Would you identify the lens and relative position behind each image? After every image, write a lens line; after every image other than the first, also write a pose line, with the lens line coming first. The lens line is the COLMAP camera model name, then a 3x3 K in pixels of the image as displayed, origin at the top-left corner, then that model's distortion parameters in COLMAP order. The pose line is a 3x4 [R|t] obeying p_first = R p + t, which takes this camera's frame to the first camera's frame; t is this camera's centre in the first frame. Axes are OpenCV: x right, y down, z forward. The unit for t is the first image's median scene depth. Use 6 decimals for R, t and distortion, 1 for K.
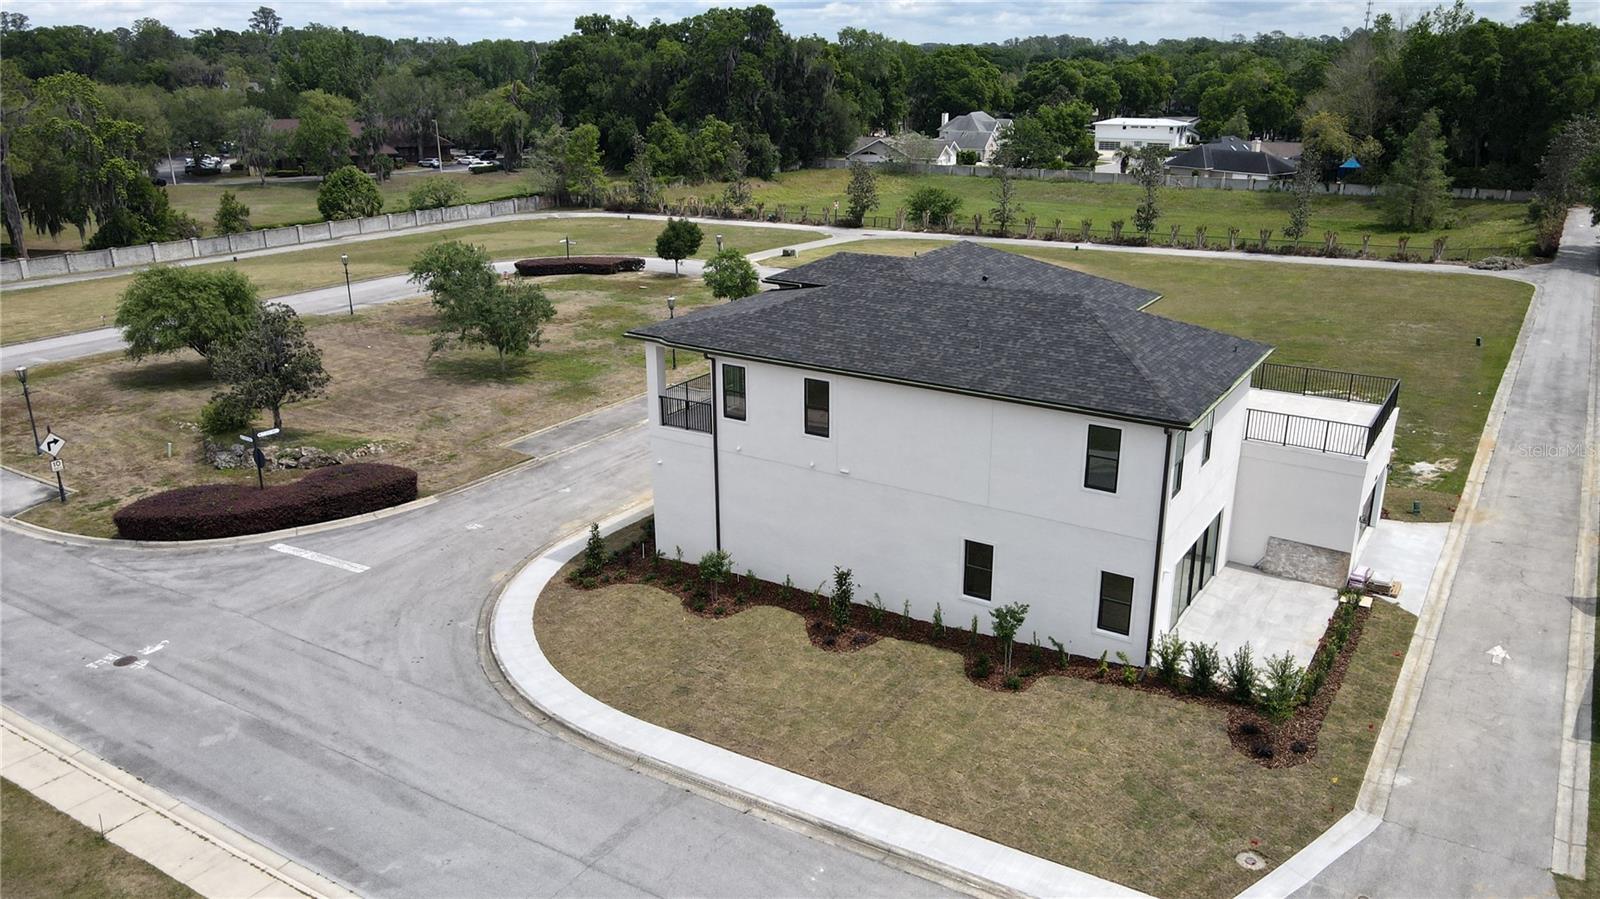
lens RADIAL K [[1179.3, 0, 793.0], [0, 1179.3, 451.4], [0, 0, 1]] dist [0.001475, 0.027351]
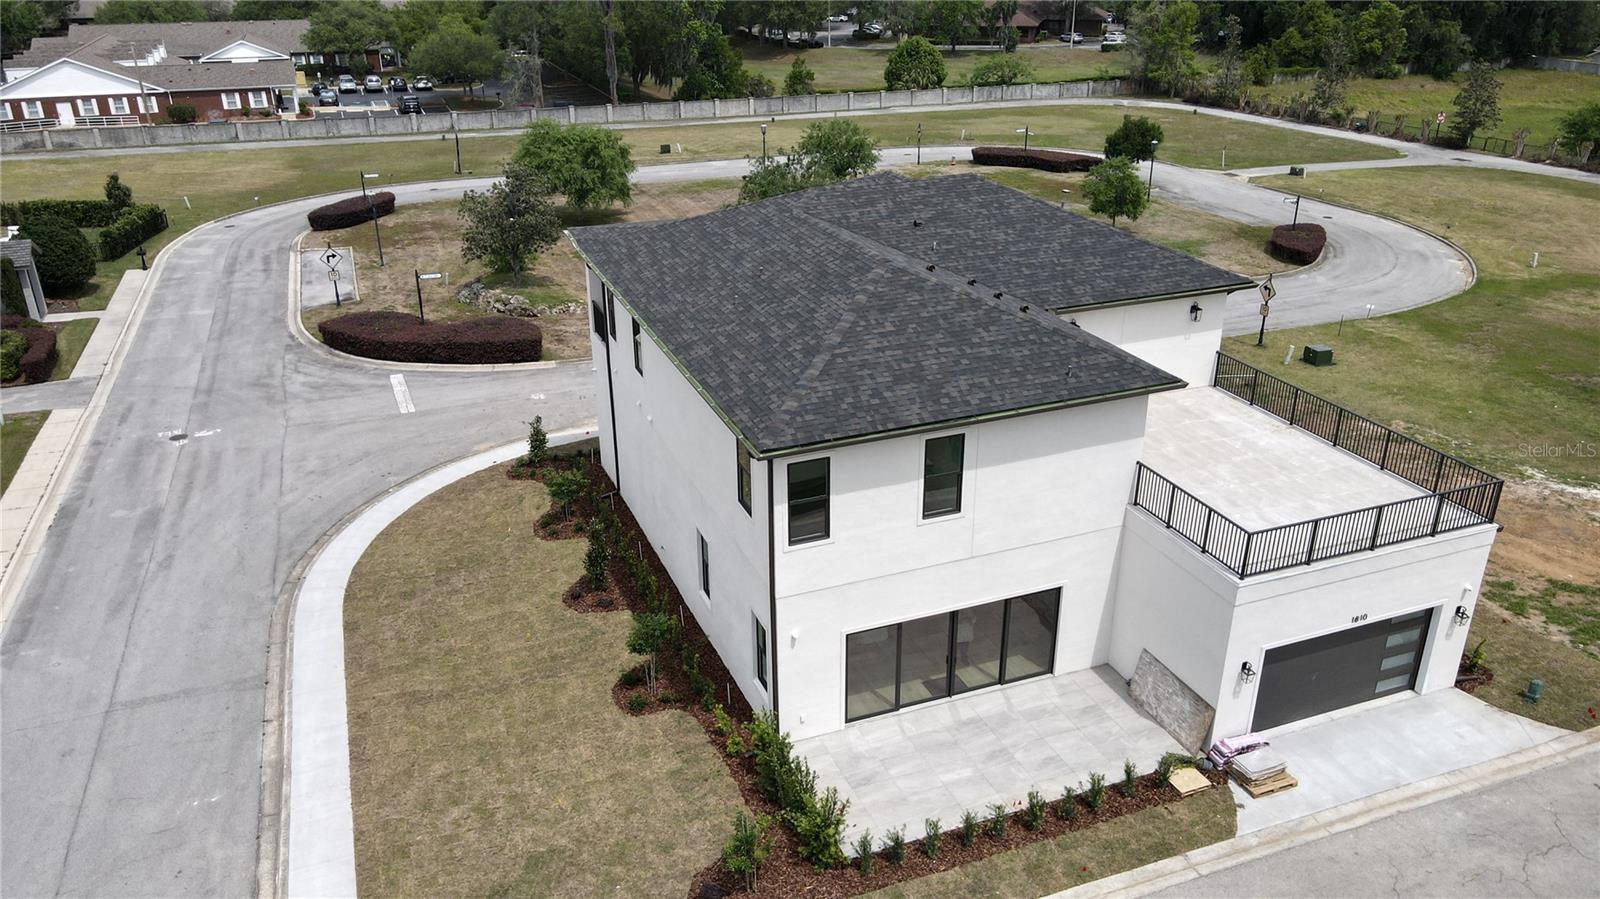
lens RADIAL K [[1179.3, 0, 794.3], [0, 1179.3, 454.5], [0, 0, 1]] dist [0.001475, 0.027351]
pose [[0.810690, 0.240562, -0.533772, 0.581344], [-0.185806, 0.970271, 0.155084, -0.108926], [0.555210, -0.026547, 0.831286, 0.309008]]
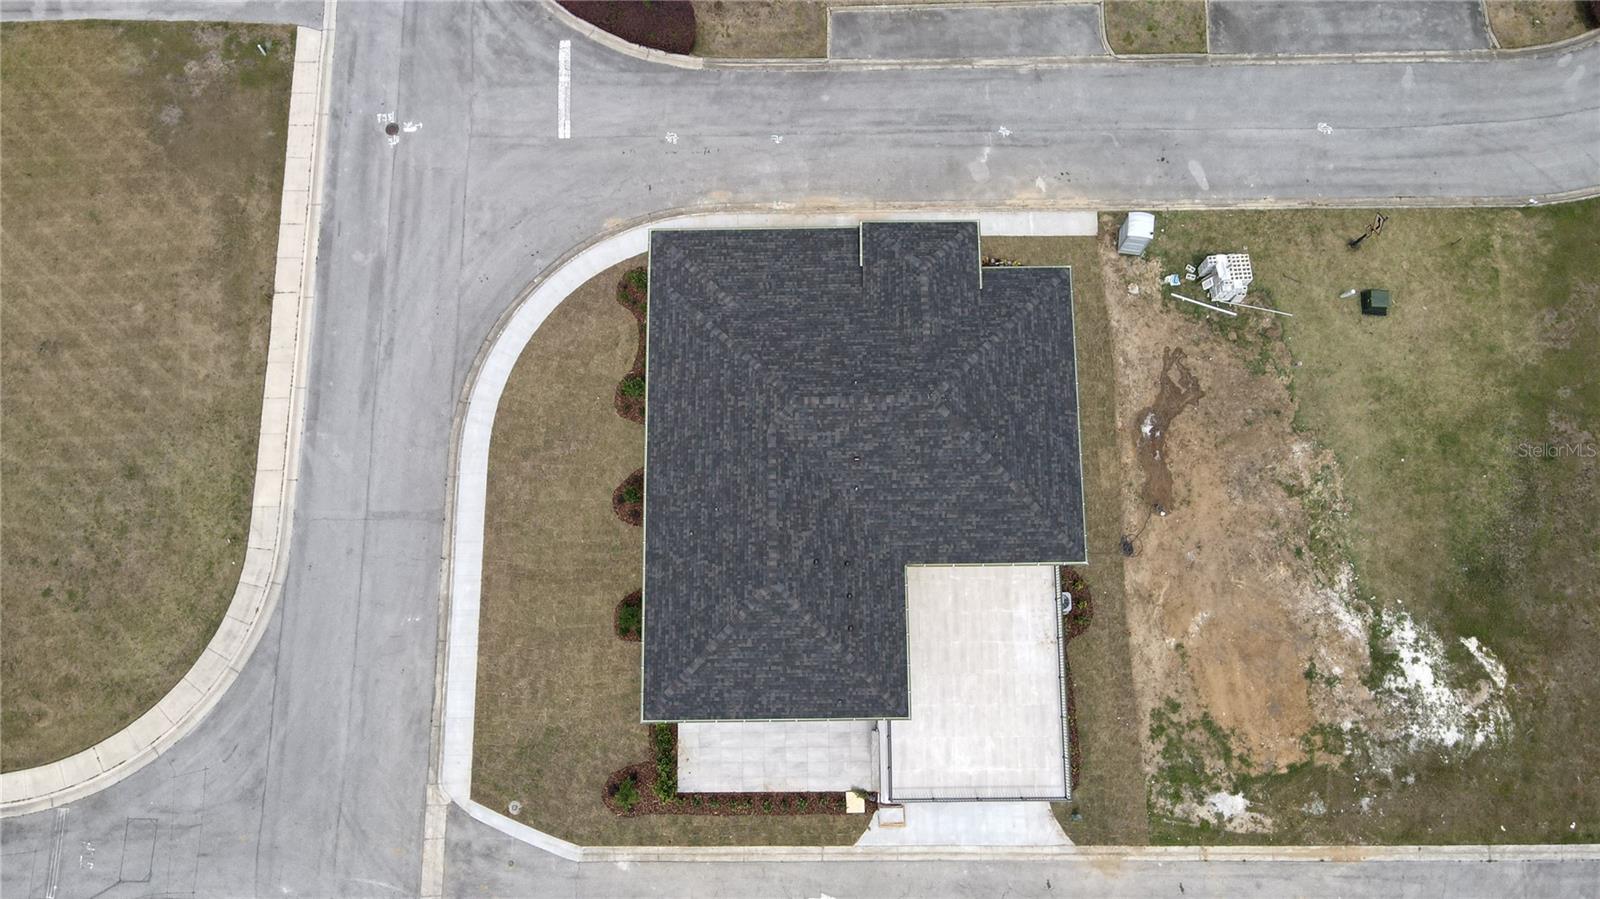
lens RADIAL K [[1179.3, 0, 791.4], [0, 1179.3, 452.4], [0, 0, 1]] dist [0.001475, 0.027351]
pose [[0.552131, 0.818326, -0.159667, 0.309281], [-0.256269, 0.348798, 0.901480, -1.143748], [0.793397, -0.456817, 0.402294, 0.555546]]
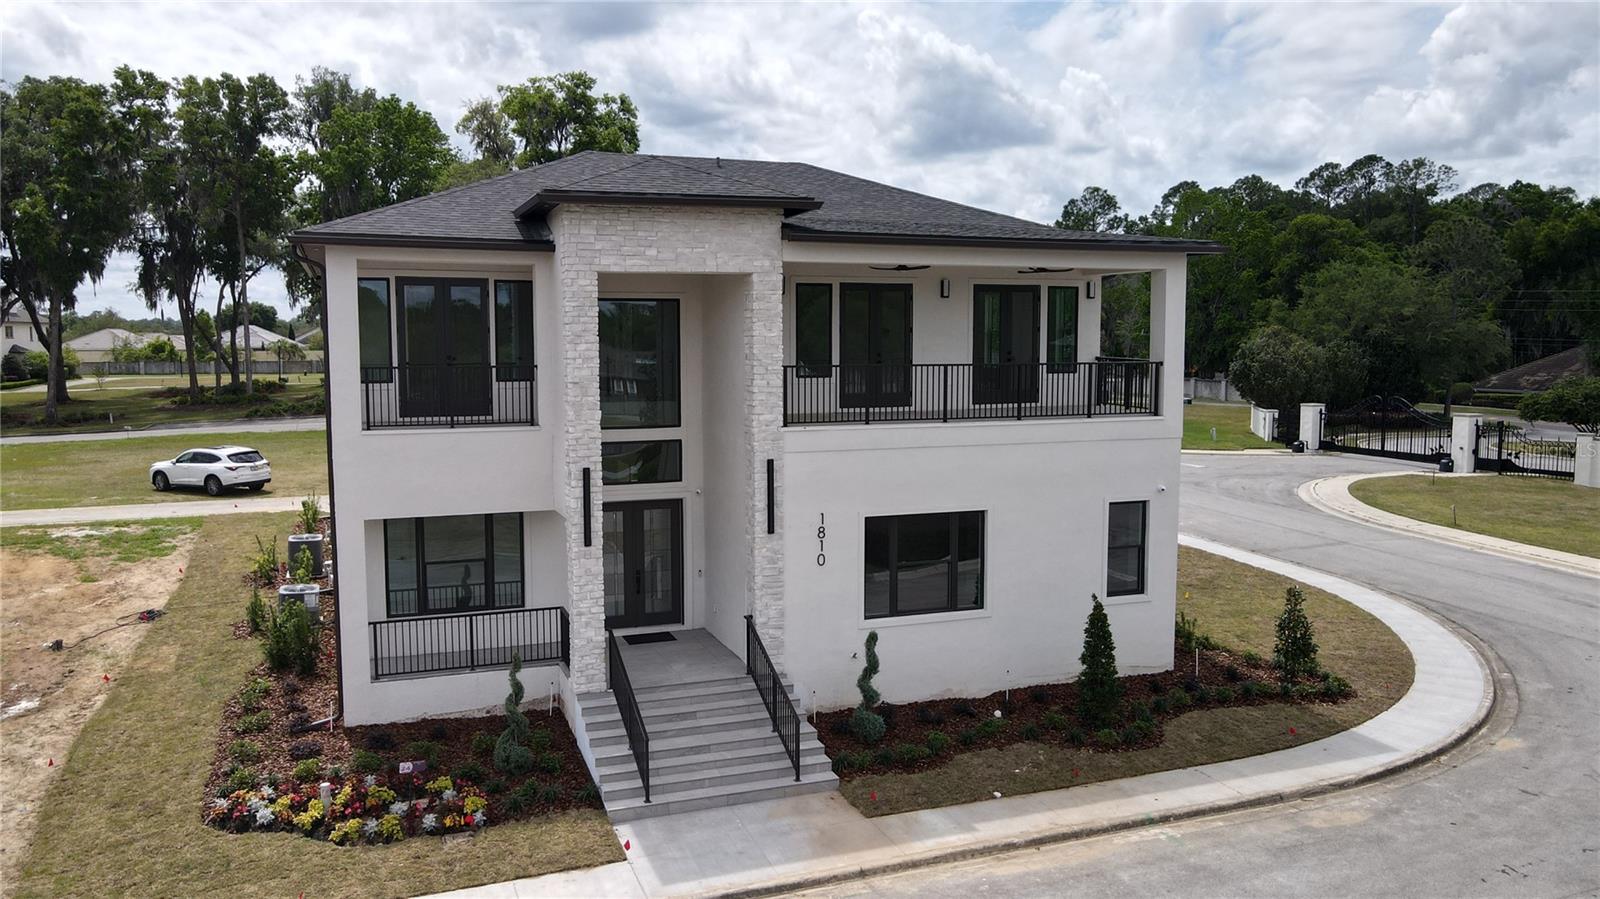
lens RADIAL K [[1179.3, 0, 789.0], [0, 1179.3, 446.5], [0, 0, 1]] dist [0.001475, 0.027351]
pose [[-0.803875, -0.046557, 0.592973, -0.321959], [0.197803, 0.919265, 0.340331, -0.252373], [-0.560944, 0.390876, -0.729766, 1.608456]]
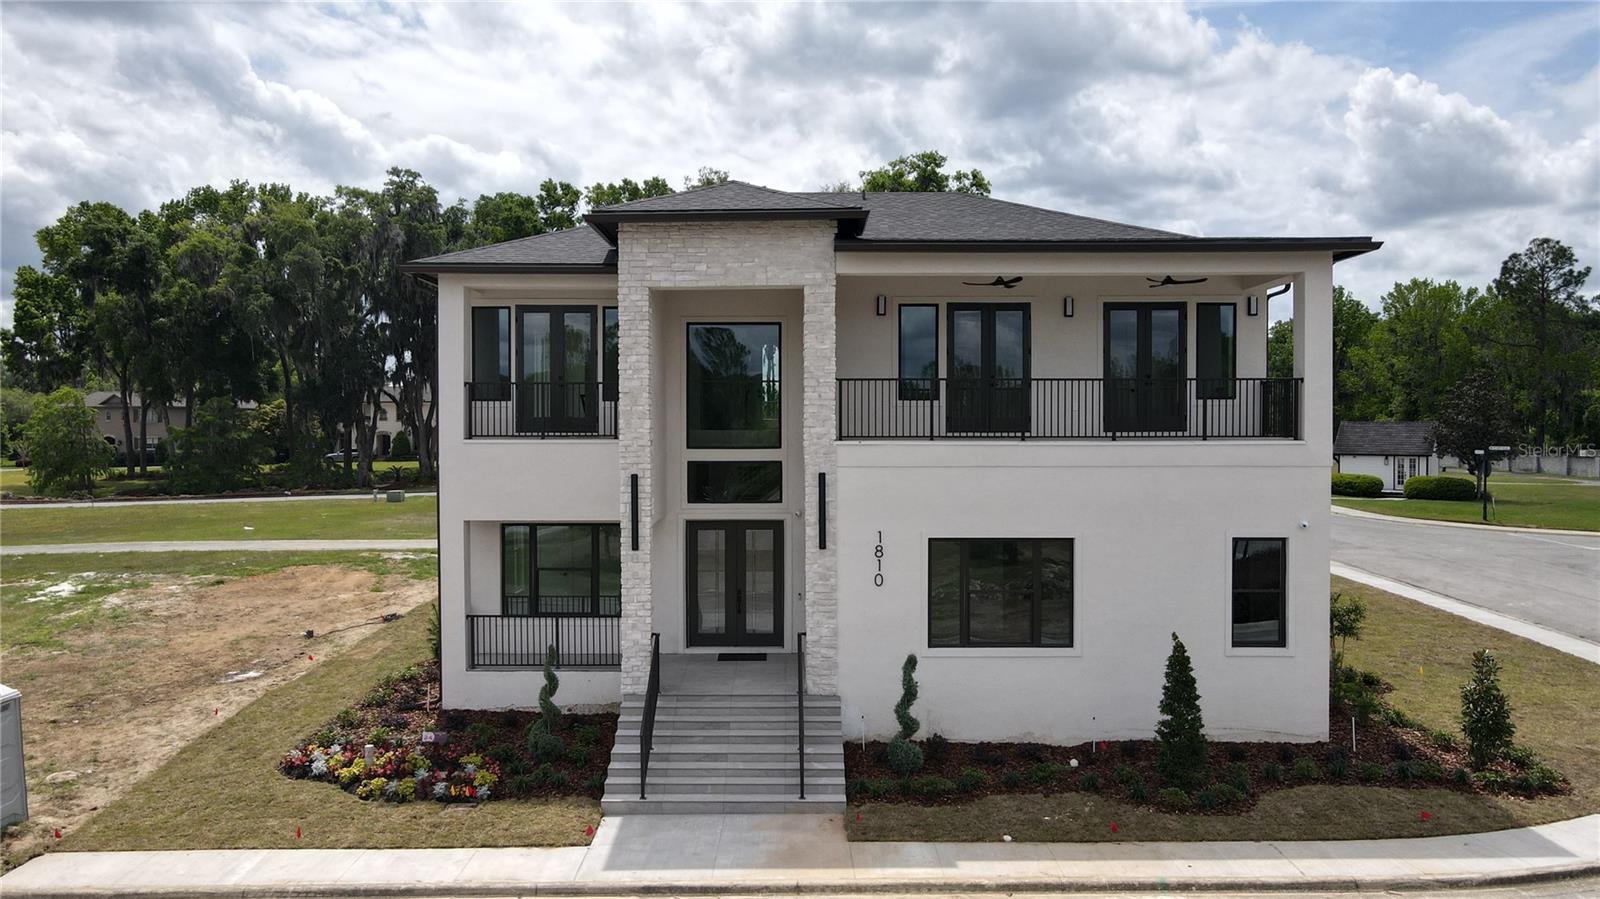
lens RADIAL K [[1179.3, 0, 790.2], [0, 1179.3, 447.5], [0, 0, 1]] dist [0.001475, 0.027351]
pose [[-0.543552, -0.007376, 0.839343, -0.429285], [0.274262, 0.943515, 0.185901, -0.181836], [-0.793304, 0.331247, -0.510827, 1.505754]]
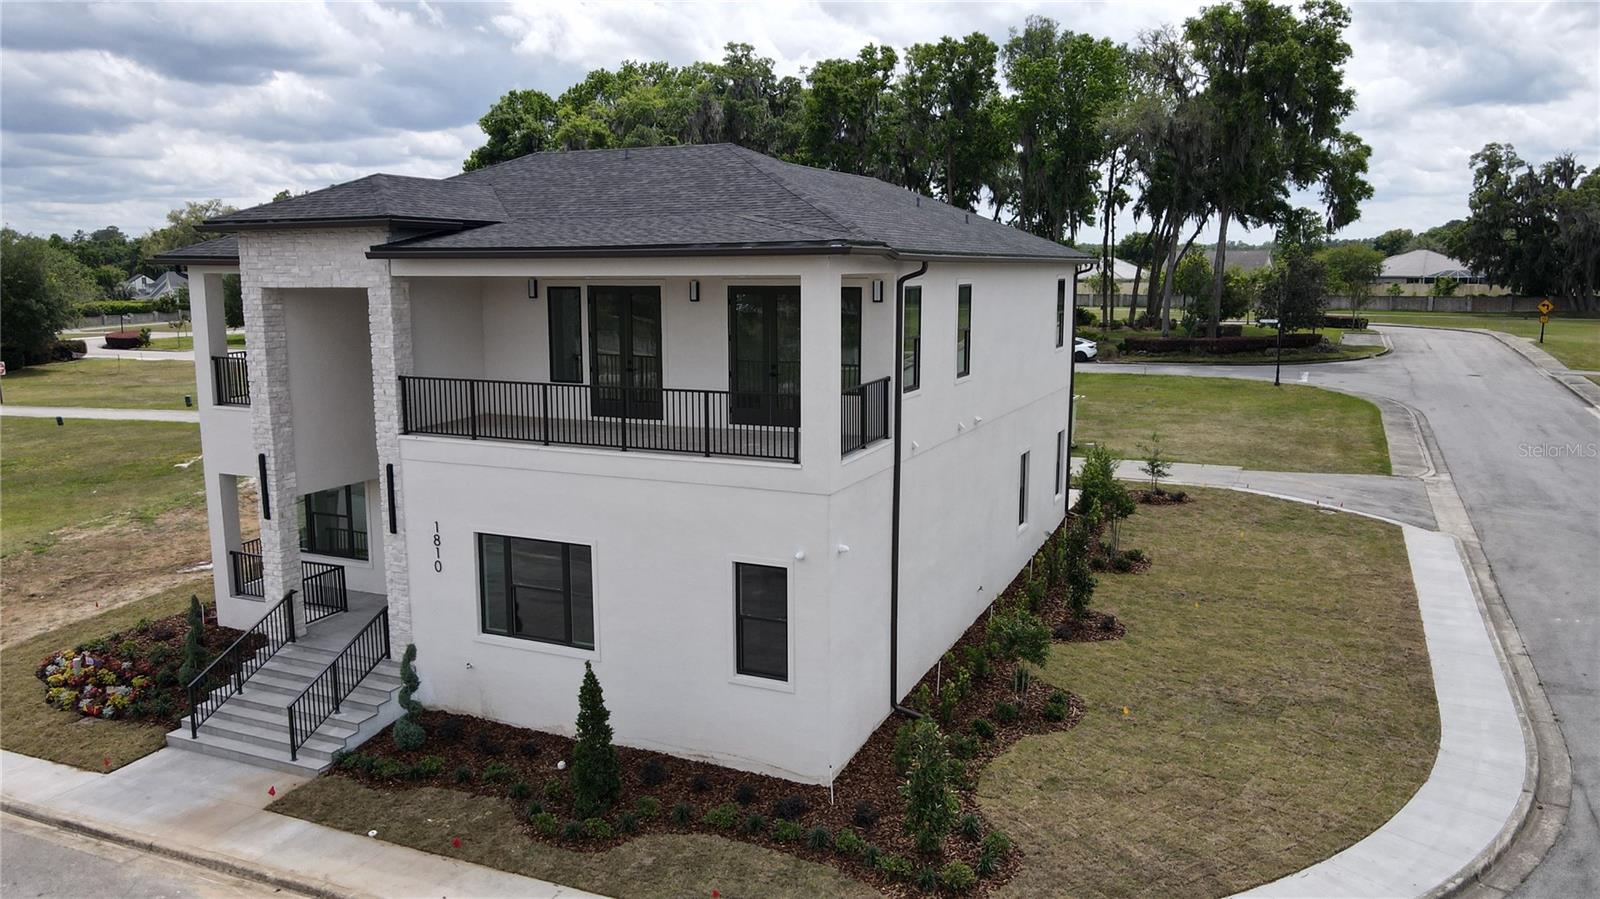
lens RADIAL K [[1179.3, 0, 794.2], [0, 1179.3, 446.1], [0, 0, 1]] dist [0.001475, 0.027351]
pose [[-0.150231, -0.145363, 0.977906, -0.570037], [0.320501, 0.928553, 0.187264, -0.123000], [-0.935259, 0.341553, -0.092909, 1.111508]]
